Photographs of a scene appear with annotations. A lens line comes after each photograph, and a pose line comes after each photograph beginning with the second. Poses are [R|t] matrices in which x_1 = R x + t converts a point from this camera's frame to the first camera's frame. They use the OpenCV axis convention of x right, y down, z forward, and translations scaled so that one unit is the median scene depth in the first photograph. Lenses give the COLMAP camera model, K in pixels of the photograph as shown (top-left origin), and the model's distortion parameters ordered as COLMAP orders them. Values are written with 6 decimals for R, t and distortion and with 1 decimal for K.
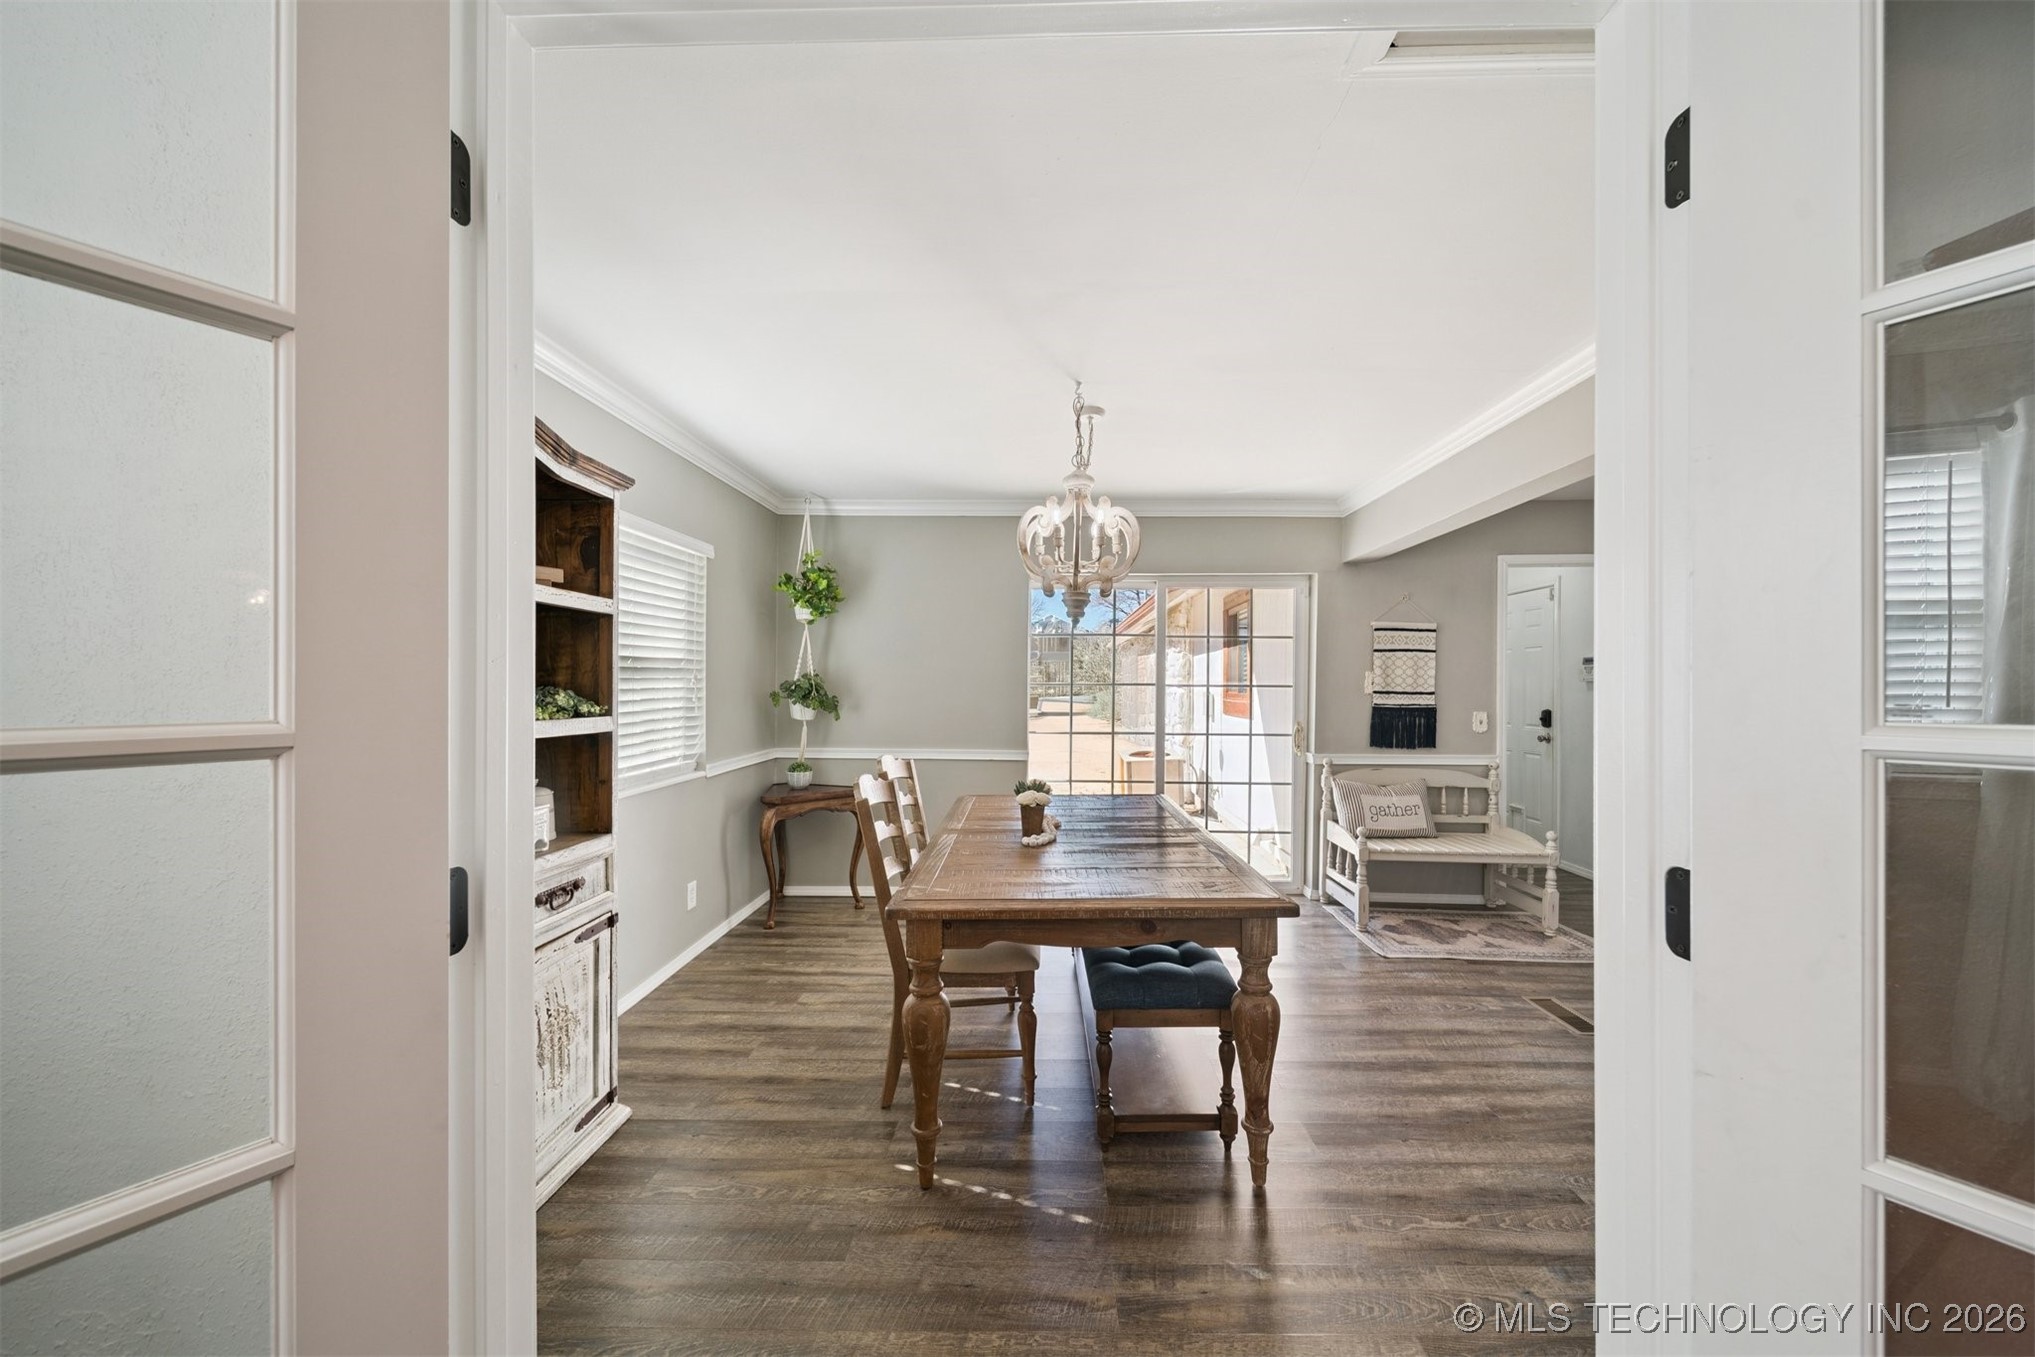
lens RADIAL K [[719.8, 0, 1024.2], [0, 719.8, 677.6], [0, 0, 1]] dist [0.002592, -0.000366]
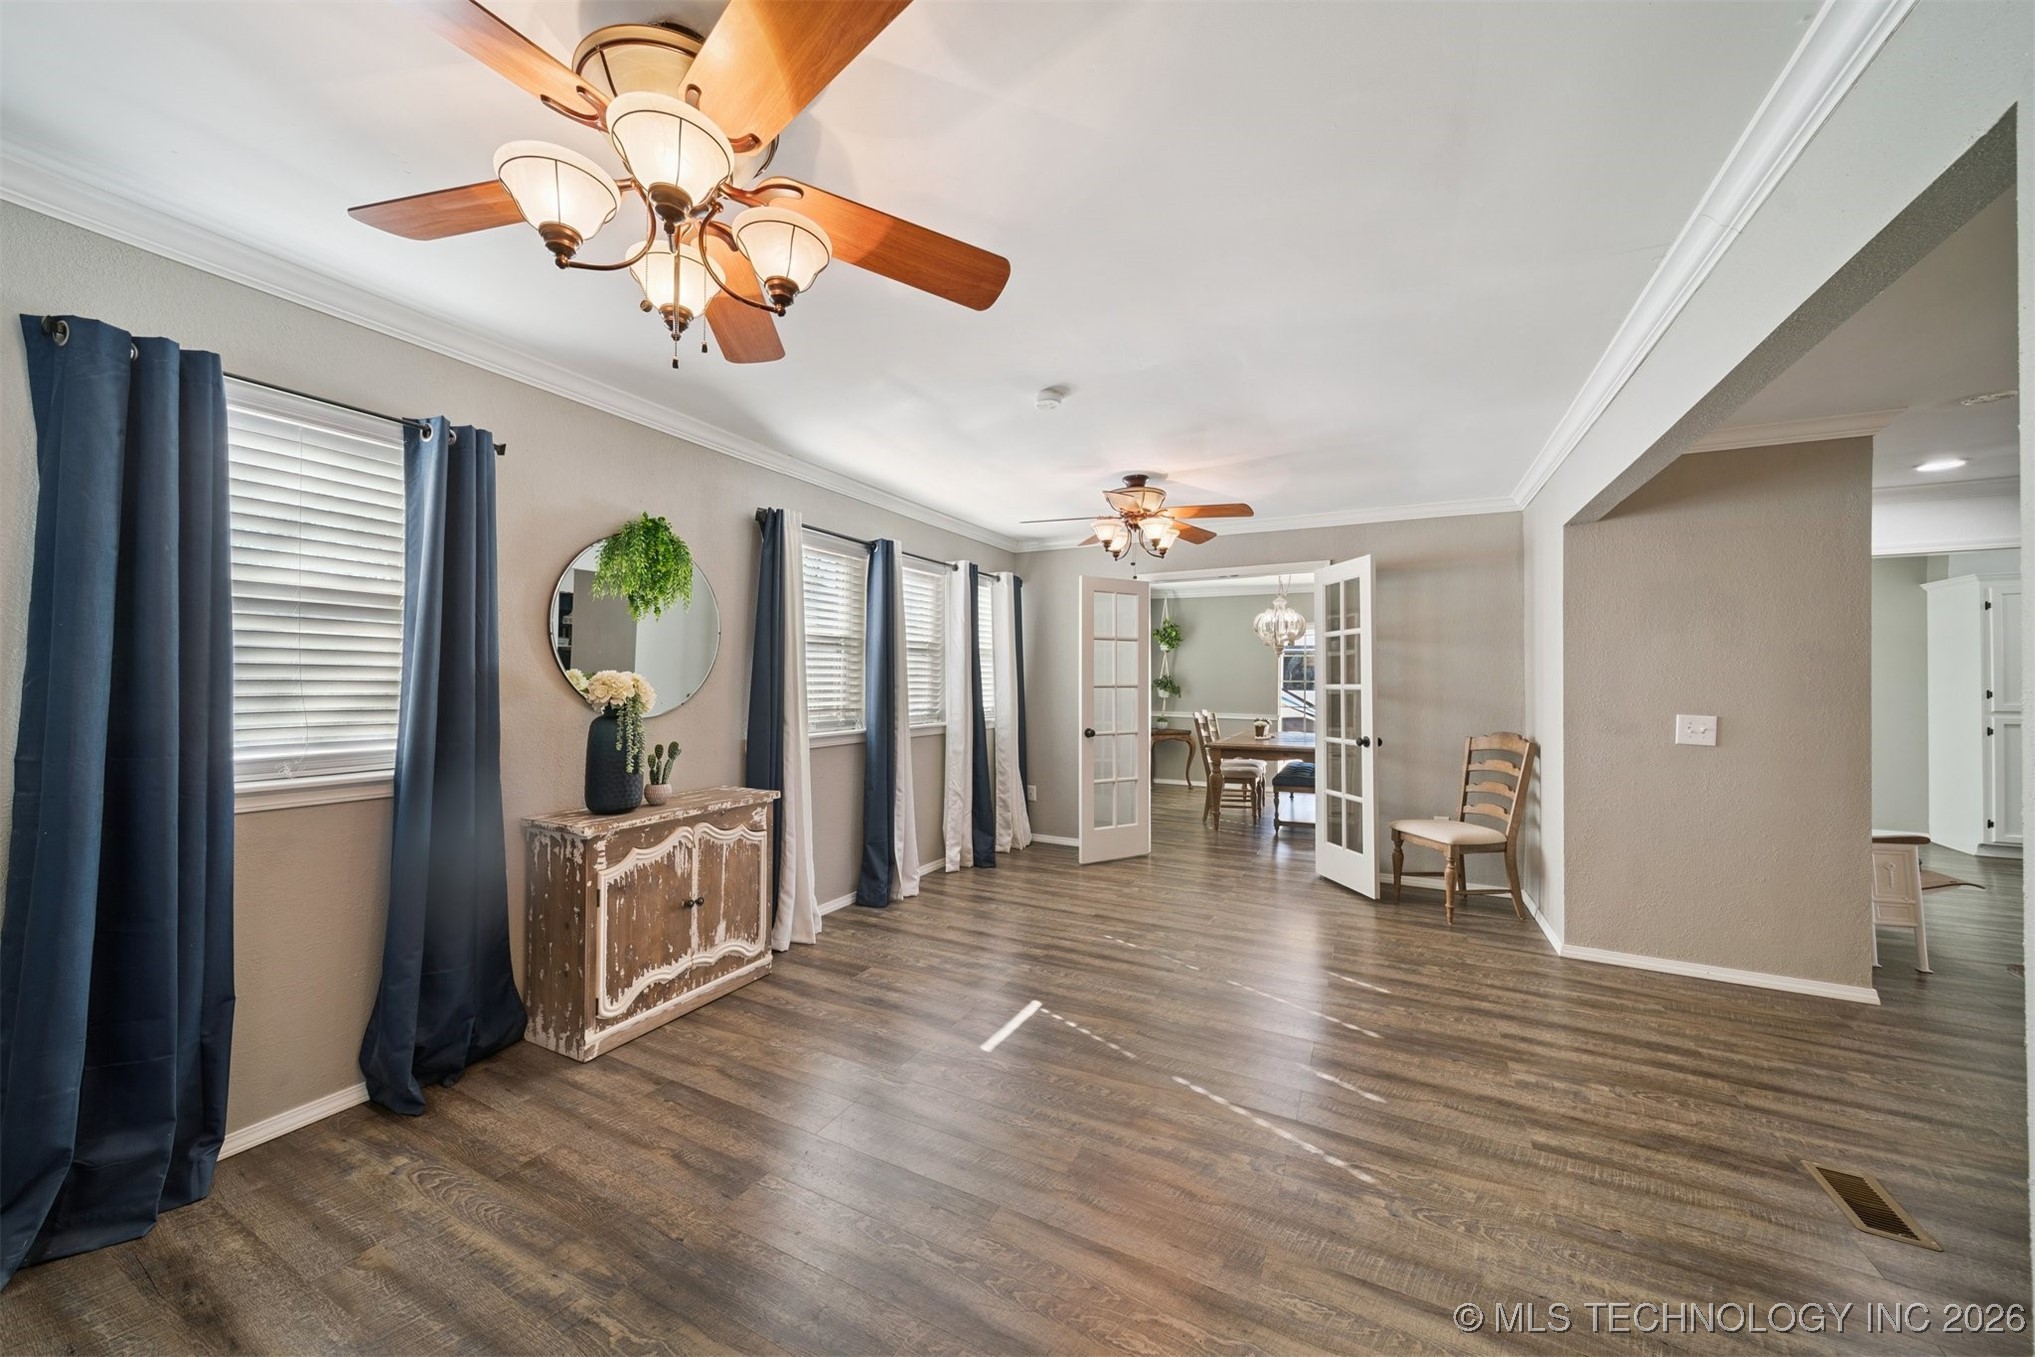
lens RADIAL K [[719.8, 0, 1022.2], [0, 719.8, 669.2], [0, 0, 1]] dist [0.002592, -0.000366]
pose [[0.904901, -0.007847, -0.425550, 0.203569], [0.001789, 0.999891, -0.014634, 0.006313], [0.425618, 0.012481, 0.904817, -1.031633]]
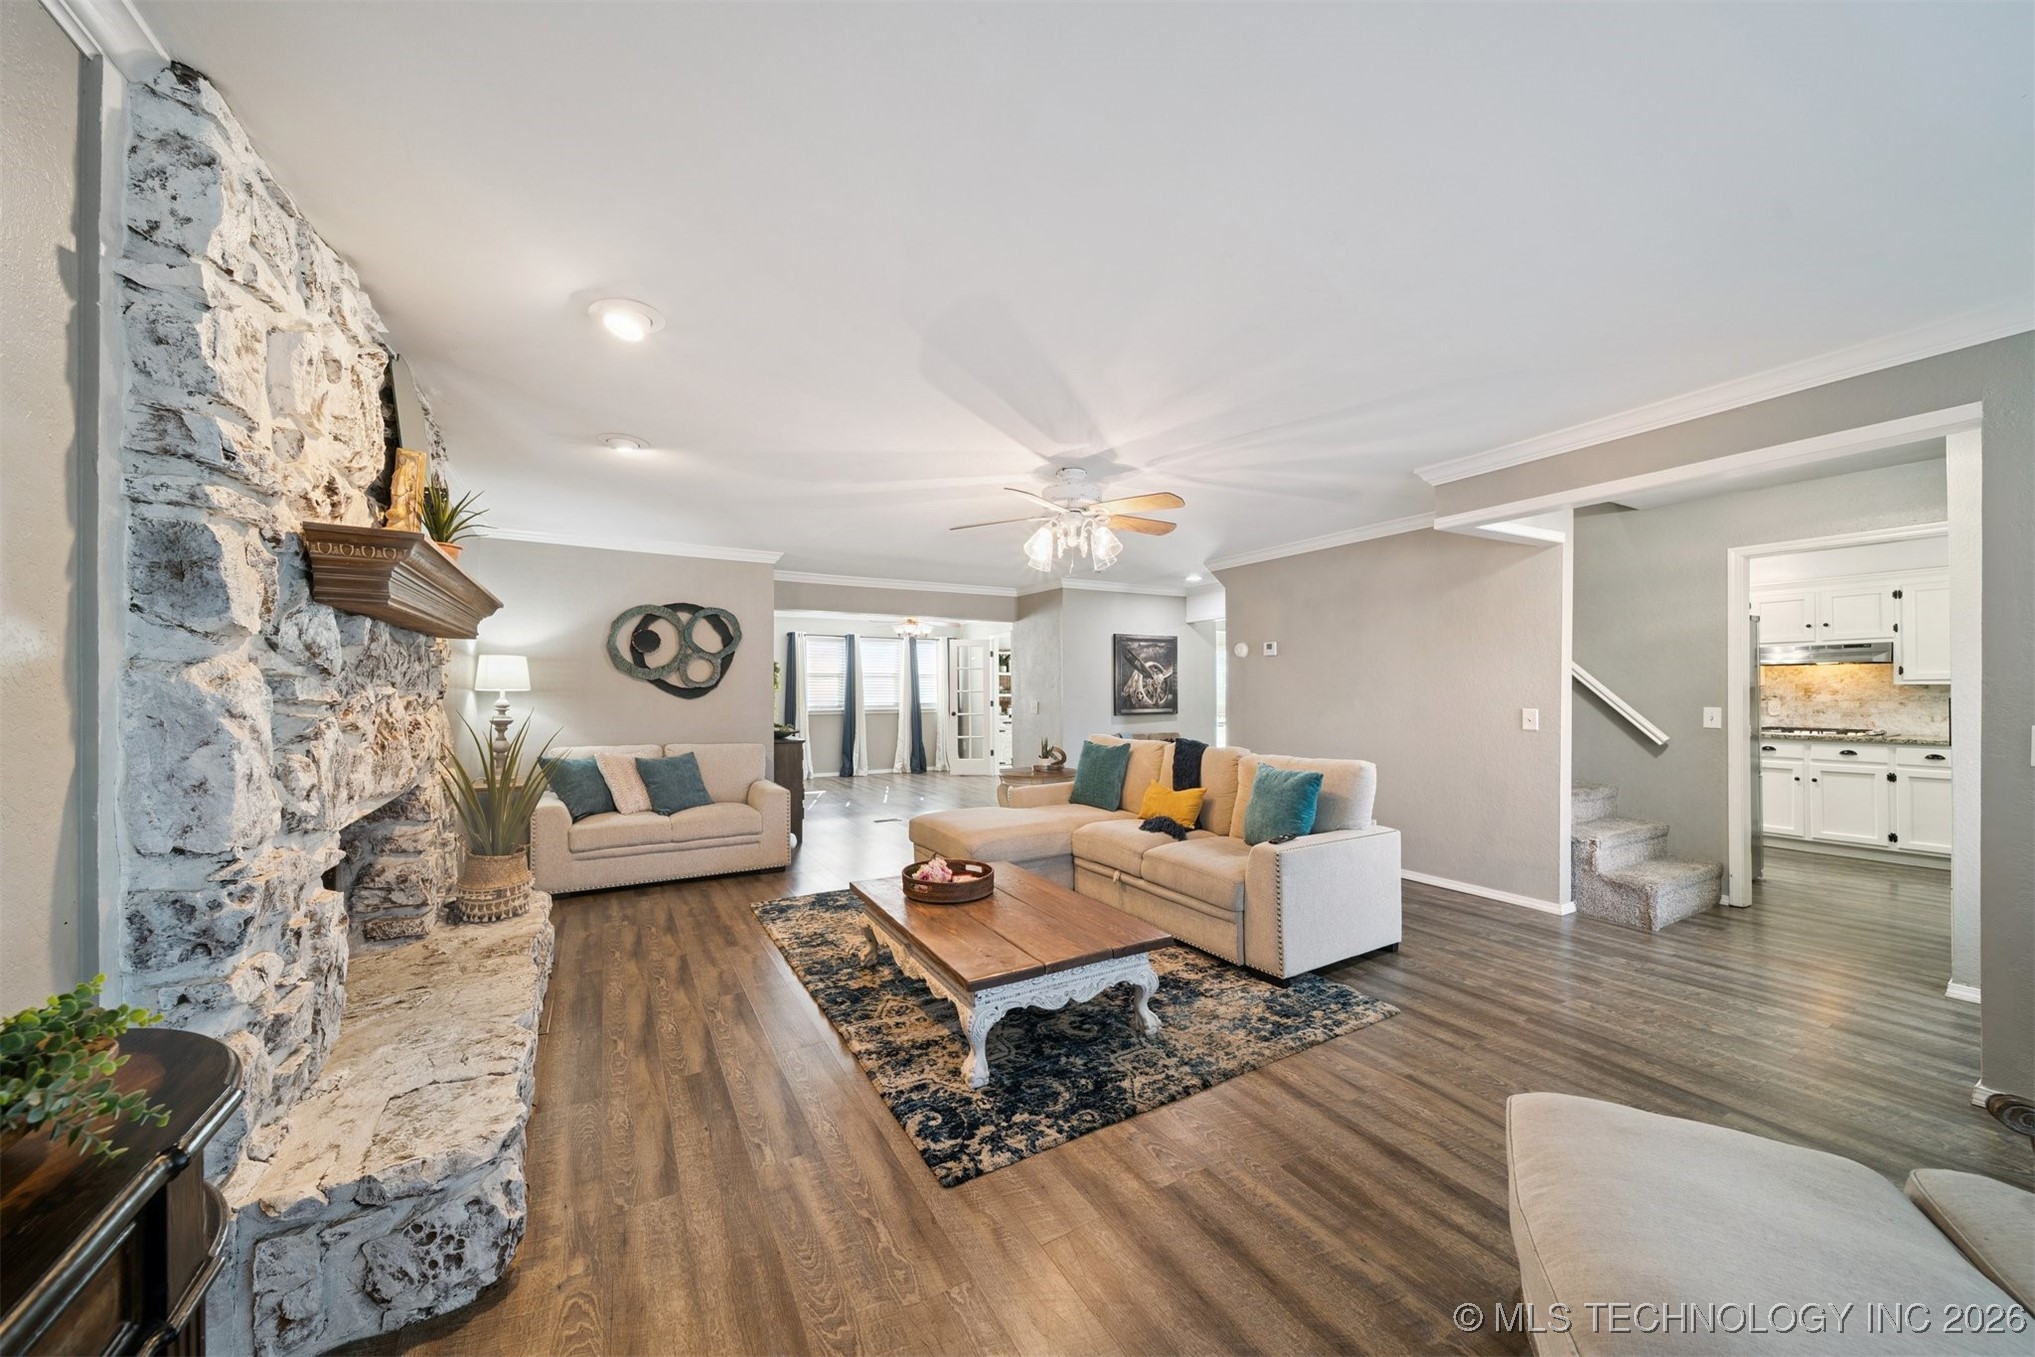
lens RADIAL K [[719.8, 0, 1017.7], [0, 719.8, 689.5], [0, 0, 1]] dist [0.002592, -0.000366]
pose [[0.530505, -0.007504, -0.847649, 1.990347], [0.010272, 0.999944, -0.002423, 0.017212], [0.847620, -0.007421, 0.530552, -1.047414]]
